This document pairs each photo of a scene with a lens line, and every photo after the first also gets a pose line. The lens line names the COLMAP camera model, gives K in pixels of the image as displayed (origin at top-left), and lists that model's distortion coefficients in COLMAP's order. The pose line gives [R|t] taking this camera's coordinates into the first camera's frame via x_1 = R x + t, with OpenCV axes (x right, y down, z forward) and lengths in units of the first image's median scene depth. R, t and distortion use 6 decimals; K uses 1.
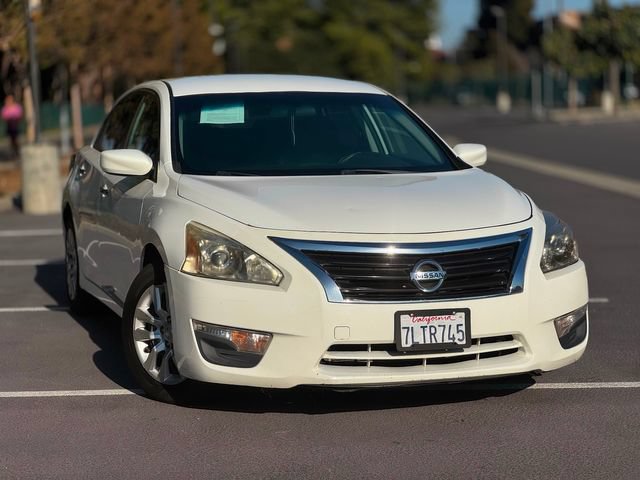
lens RADIAL K [[1415.5, 0, 320.0], [0, 1415.5, 240.0], [0, 0, 1]] dist [0.060996, 0.998951]
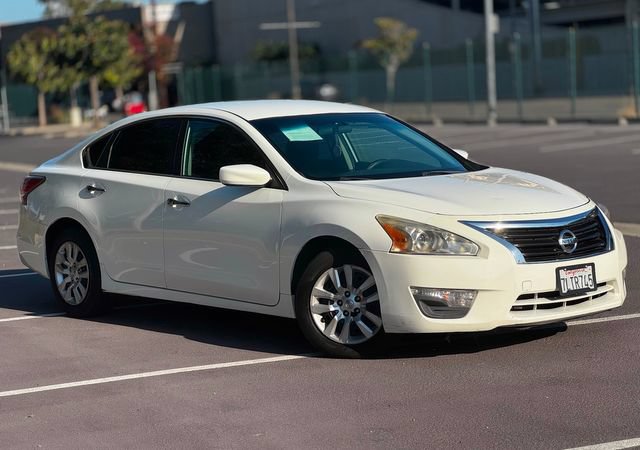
lens RADIAL K [[1494.7, 0, 320.0], [0, 1494.7, 225.0], [0, 0, 1]] dist [0.091484, 0.679758]
pose [[0.914331, -0.061587, 0.400256, -0.703877], [0.071532, 0.997389, -0.009938, 0.006399], [-0.398599, 0.037717, 0.916349, -0.240642]]
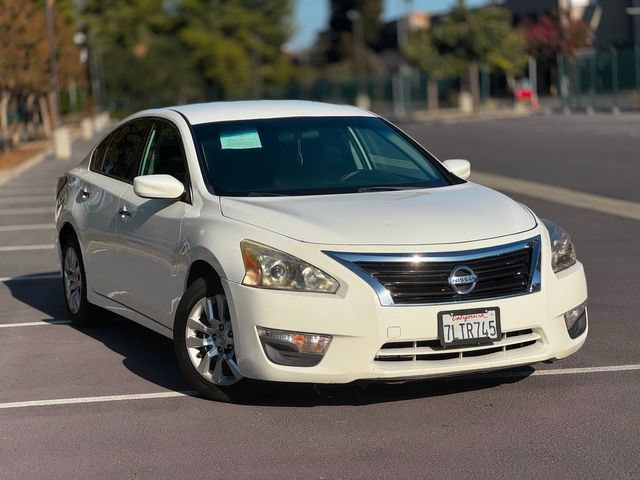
lens RADIAL K [[1415.5, 0, 320.0], [0, 1415.5, 240.0], [0, 0, 1]] dist [0.060996, 0.998951]
pose [[0.993918, -0.034718, 0.104503, -0.151872], [0.034864, 0.999392, 0.000431, -0.011198], [-0.104455, 0.003215, 0.994524, -0.127048]]
